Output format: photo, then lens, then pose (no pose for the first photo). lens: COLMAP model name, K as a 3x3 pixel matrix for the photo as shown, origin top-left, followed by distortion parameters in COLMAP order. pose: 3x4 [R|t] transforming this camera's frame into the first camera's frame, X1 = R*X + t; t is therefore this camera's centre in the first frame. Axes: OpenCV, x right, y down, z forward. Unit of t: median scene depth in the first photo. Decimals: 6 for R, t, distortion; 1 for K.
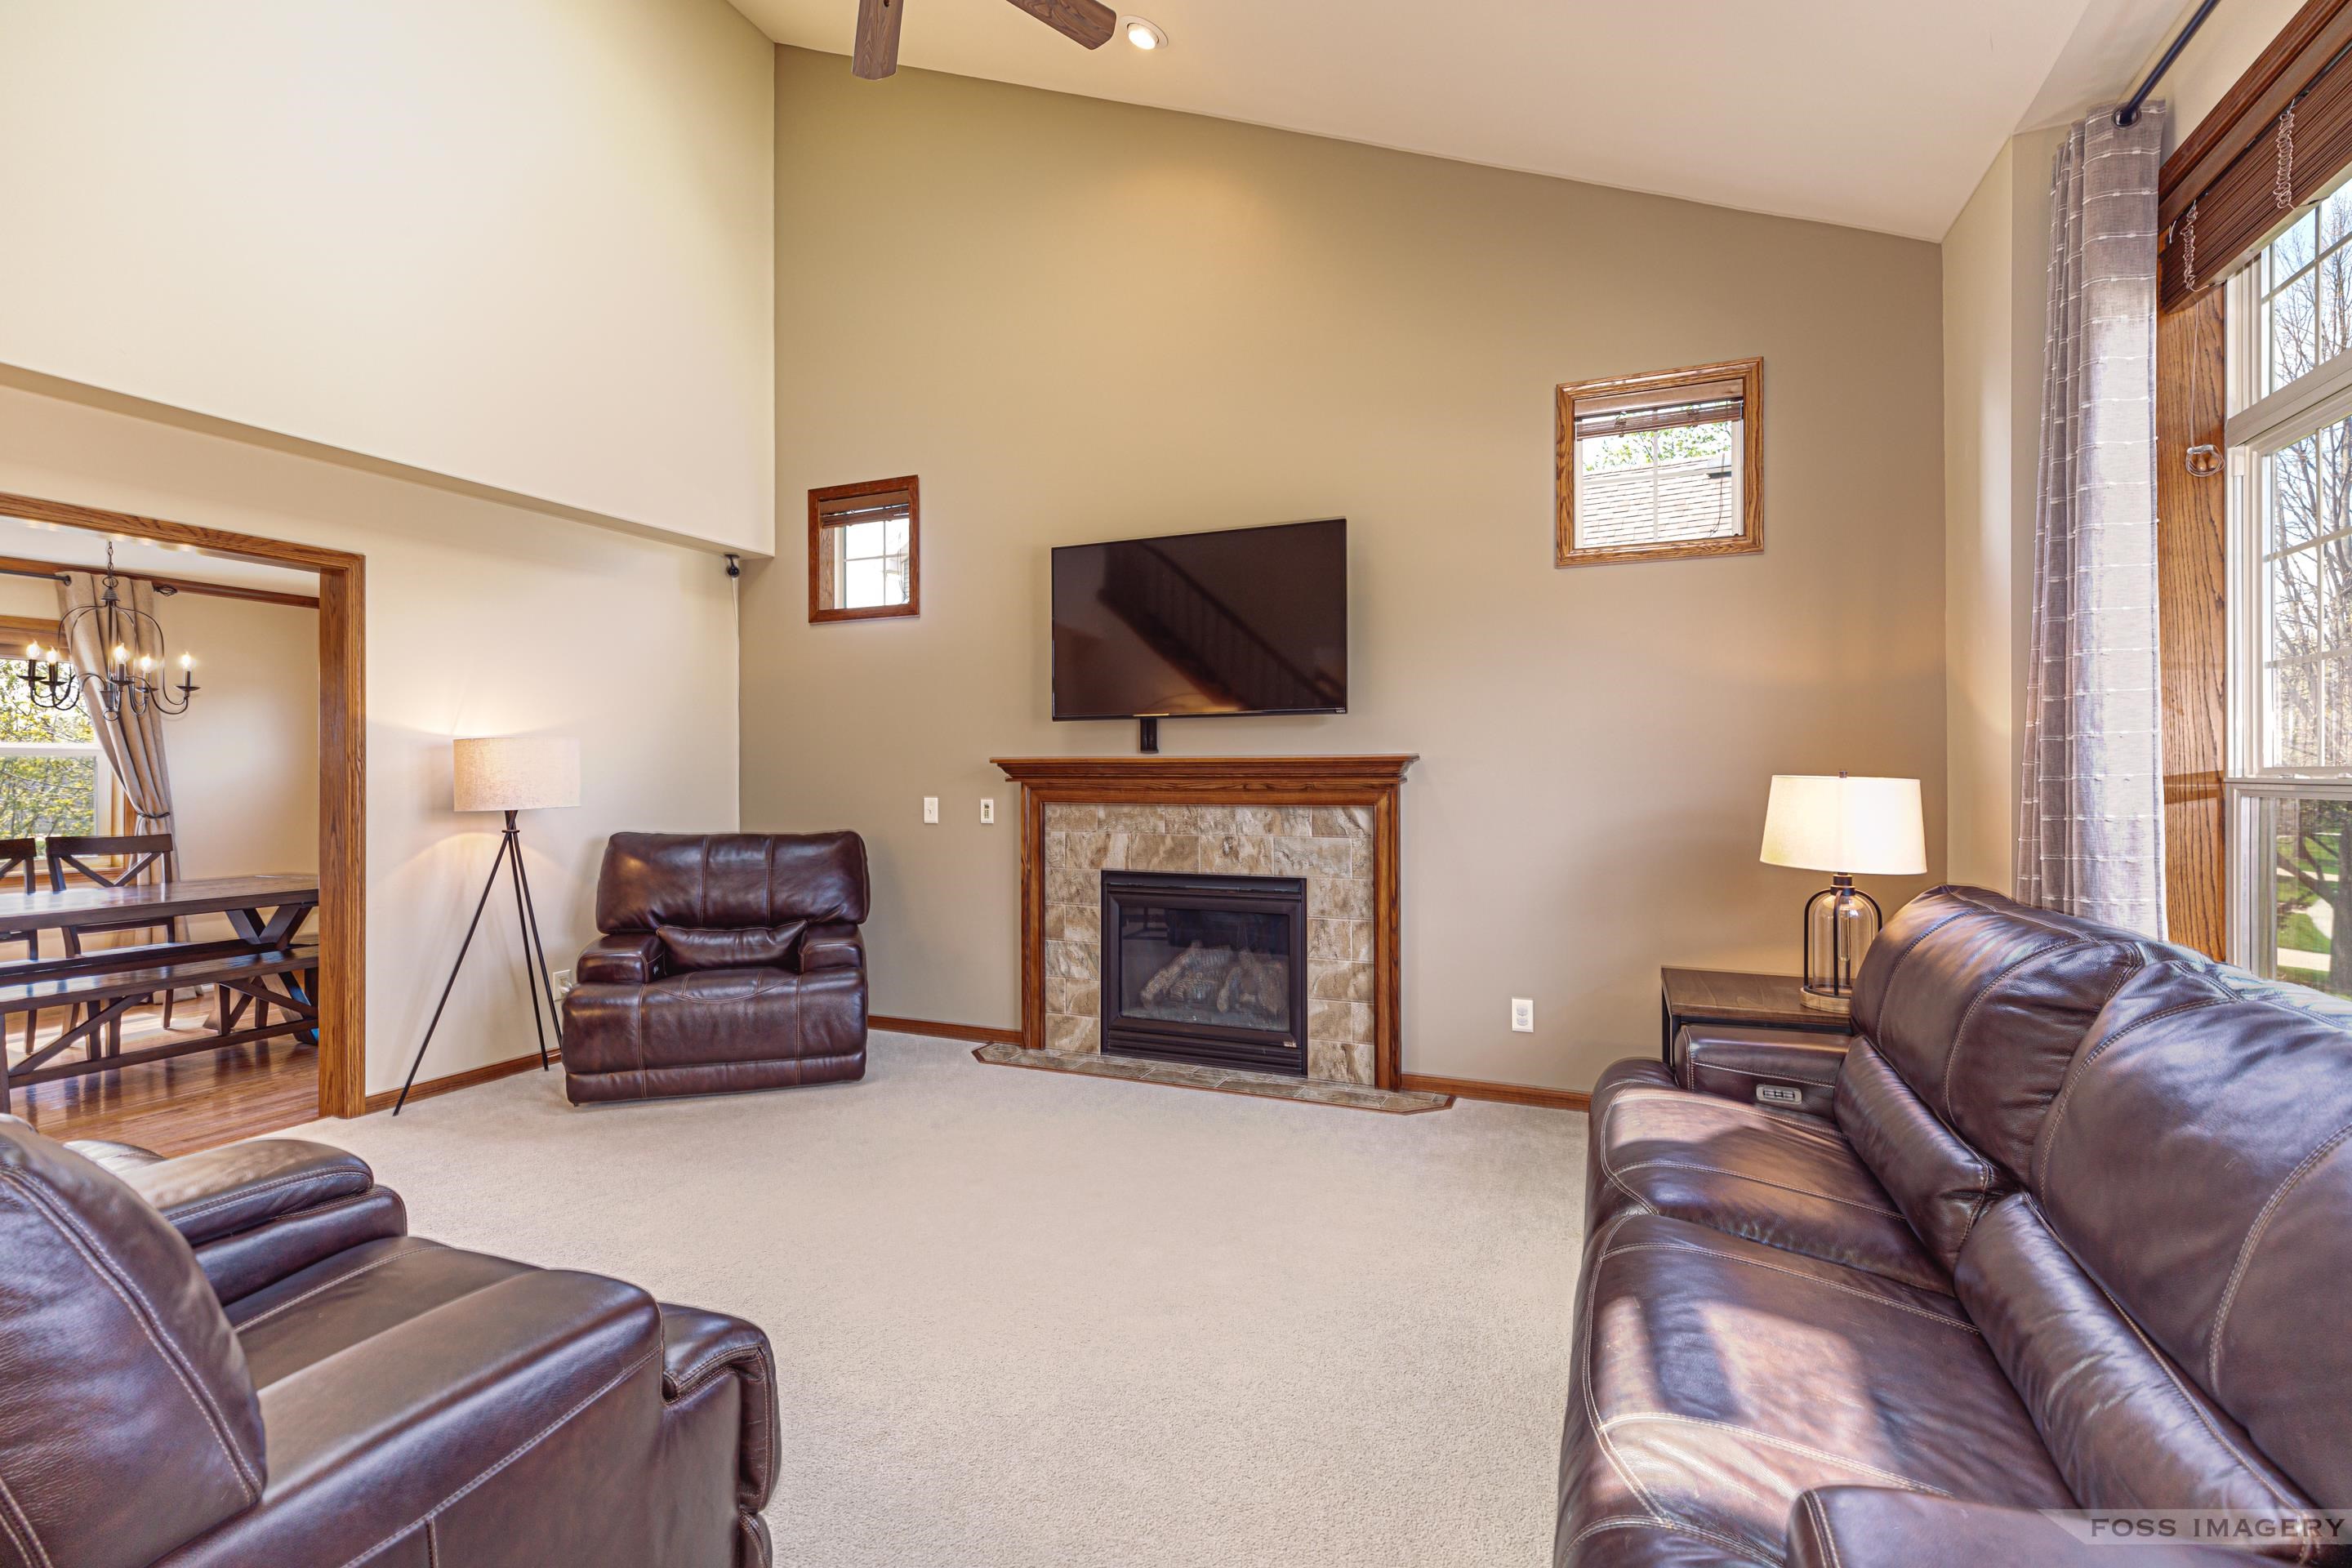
lens RADIAL K [[1057.2, 0, 1188.8], [0, 1057.2, 775.4], [0, 0, 1]] dist [-0.001373, -0.000218]
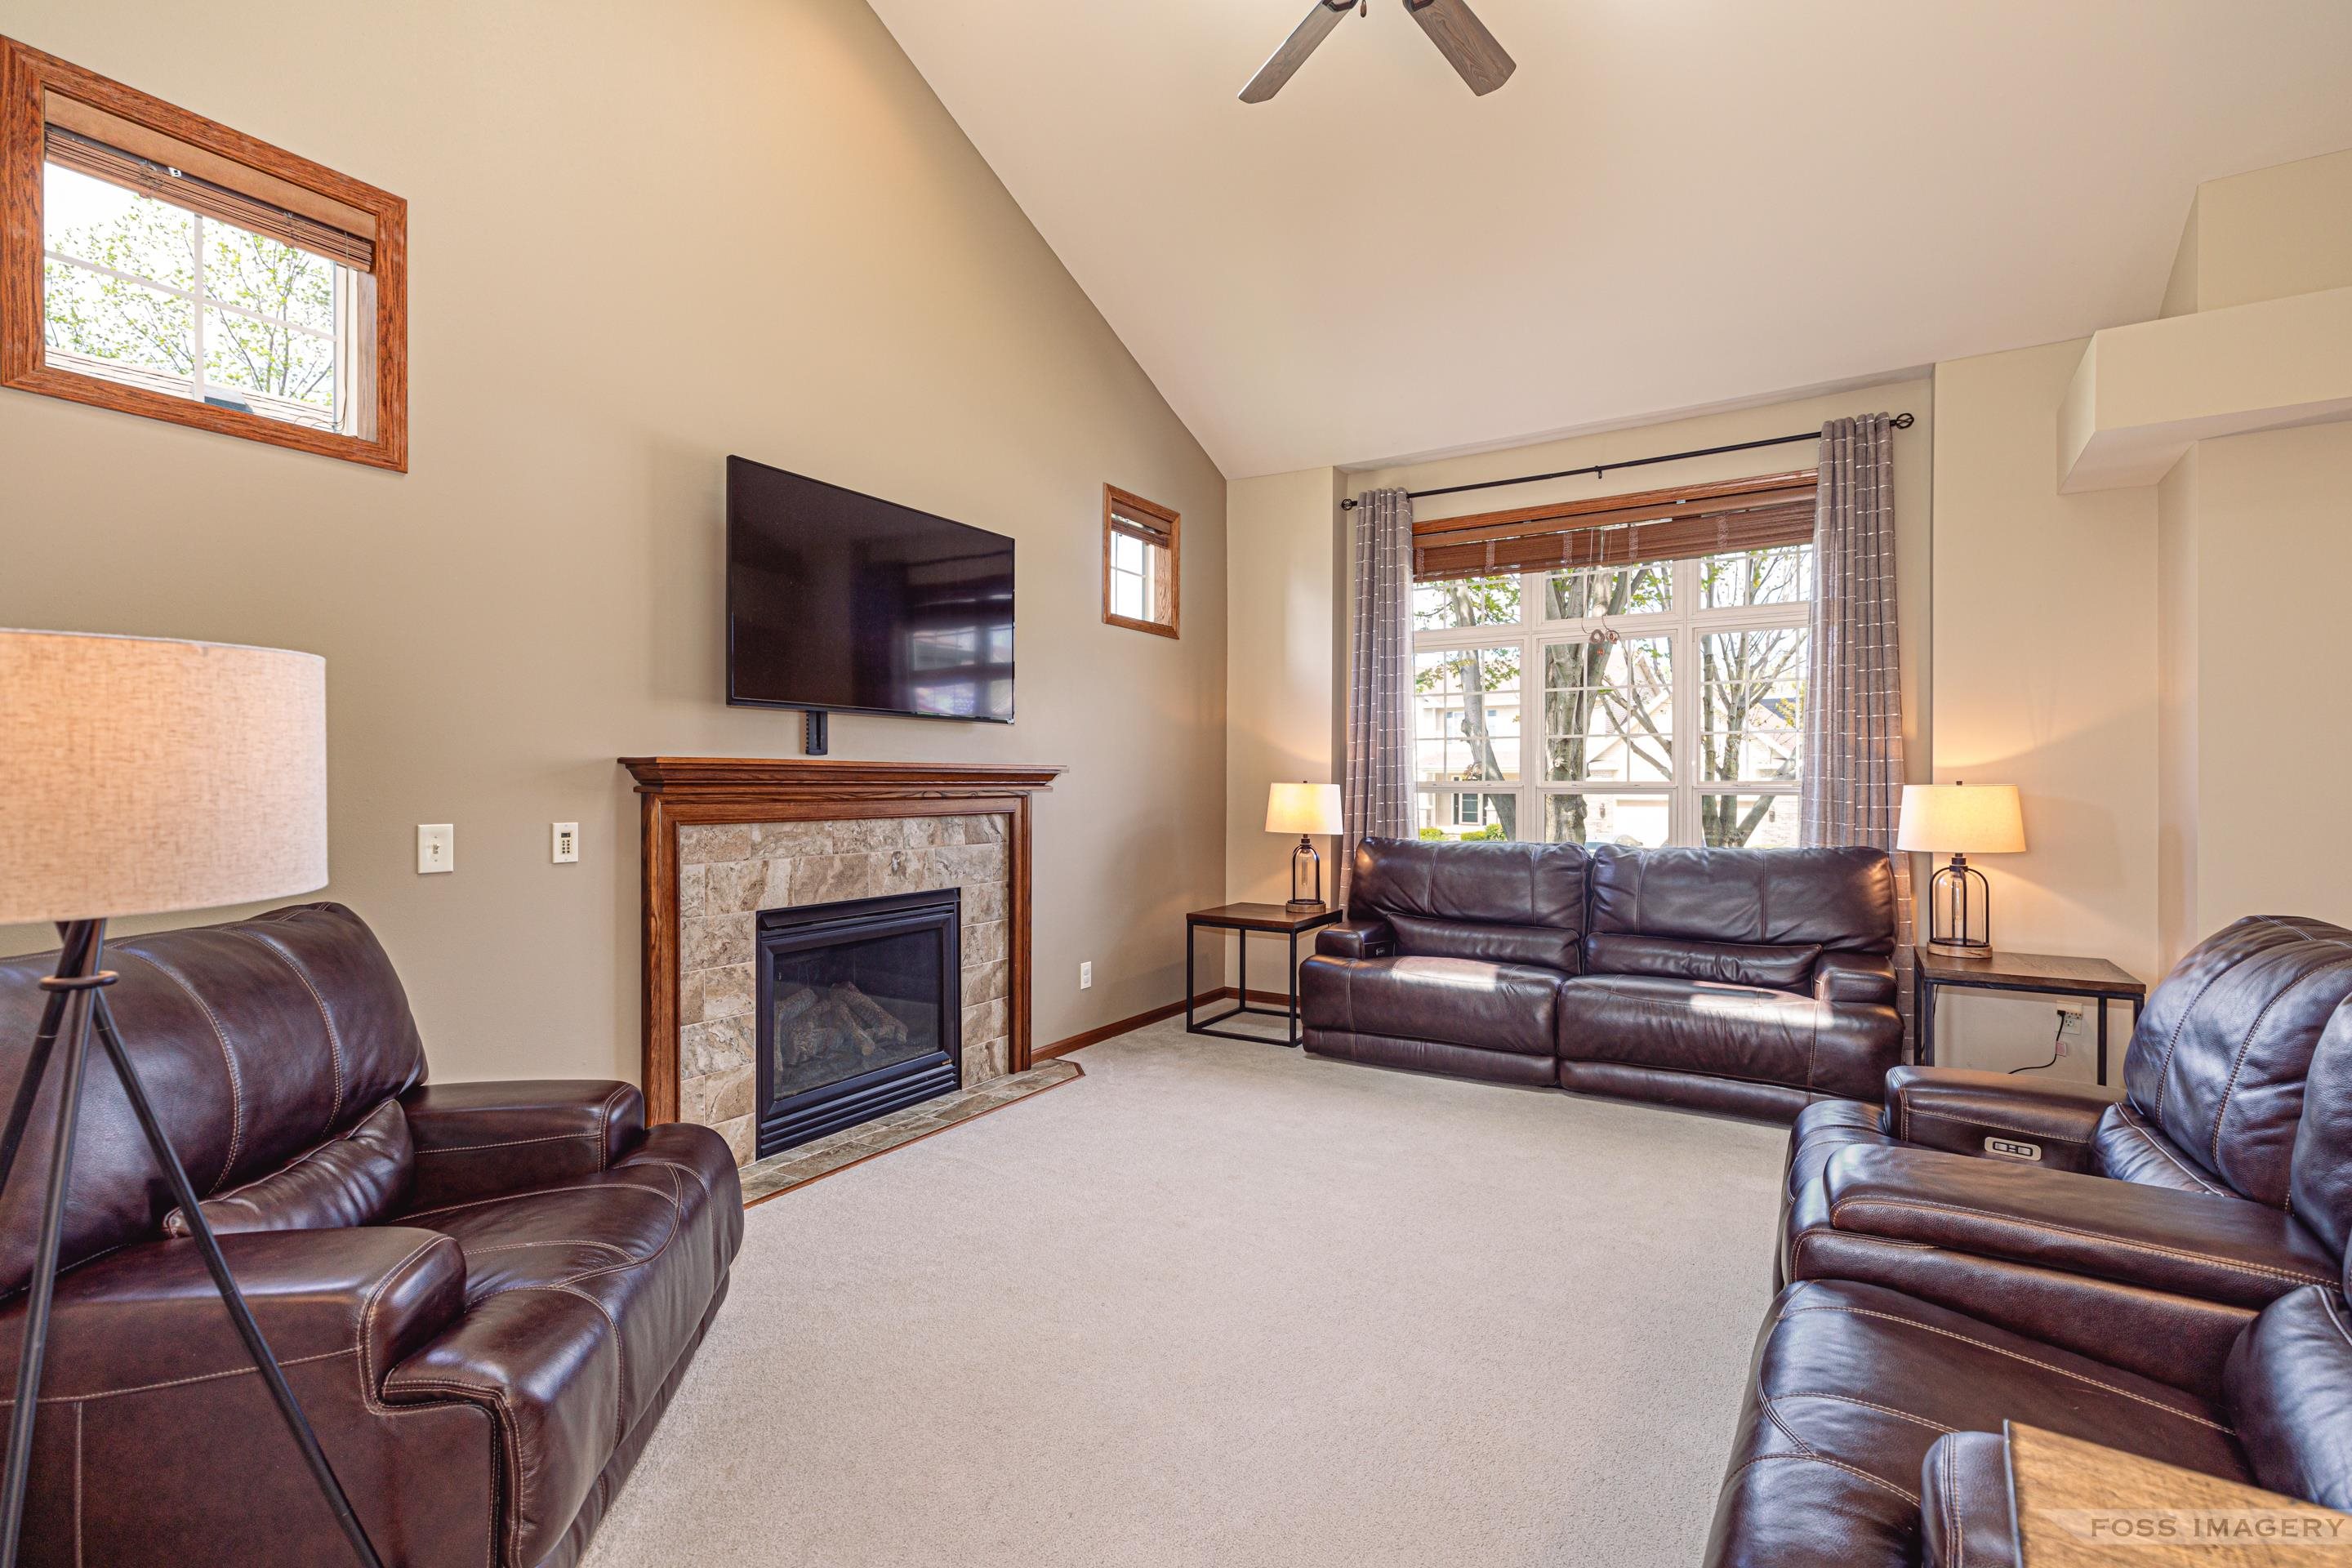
lens RADIAL K [[1057.2, 0, 1188.8], [0, 1057.2, 775.4], [0, 0, 1]] dist [-0.001373, -0.000218]
pose [[0.138754, 0.007277, 0.990300, -0.805640], [-0.003657, 0.999970, -0.006836, -0.001616], [-0.990320, -0.002673, 0.138776, 0.625980]]
